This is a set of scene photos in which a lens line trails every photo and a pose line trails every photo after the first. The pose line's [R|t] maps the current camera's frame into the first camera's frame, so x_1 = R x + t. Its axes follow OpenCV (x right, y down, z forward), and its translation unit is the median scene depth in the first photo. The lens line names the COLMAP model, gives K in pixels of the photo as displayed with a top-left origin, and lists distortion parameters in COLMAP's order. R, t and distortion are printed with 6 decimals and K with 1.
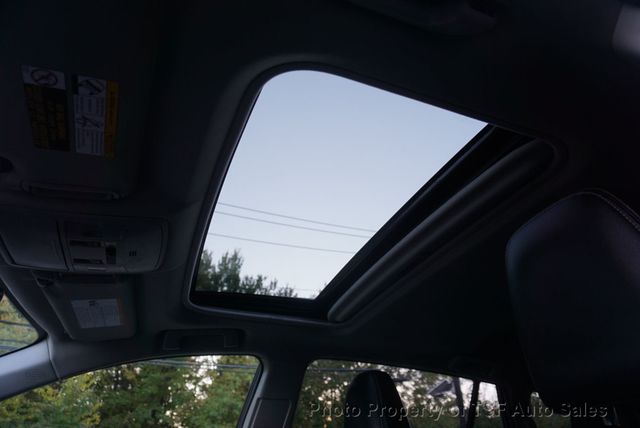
lens RADIAL K [[443.6, 0, 319.4], [0, 443.6, 214.0], [0, 0, 1]] dist [-0.000666, -0.000268]
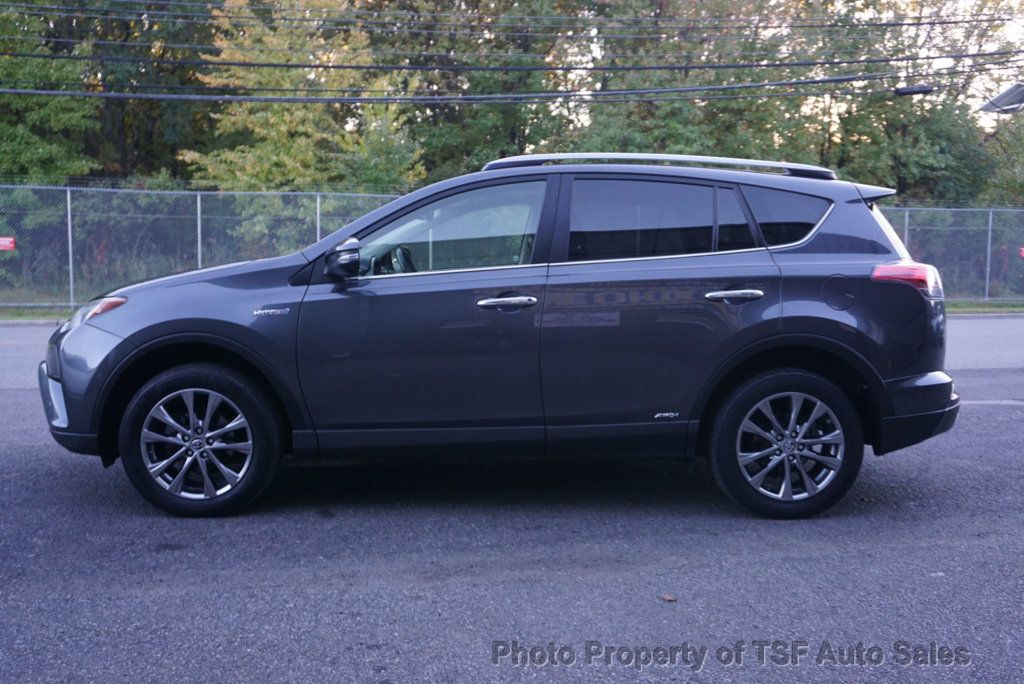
lens RADIAL K [[912.4, 0, 510.8], [0, 912.4, 342.2], [0, 0, 1]] dist [-0.078228, -0.003008]
pose [[0.946892, 0.021243, -0.320850, 0.058009], [0.175845, 0.801185, 0.571997, -0.078528], [0.269212, -0.598039, 0.754900, -0.126739]]
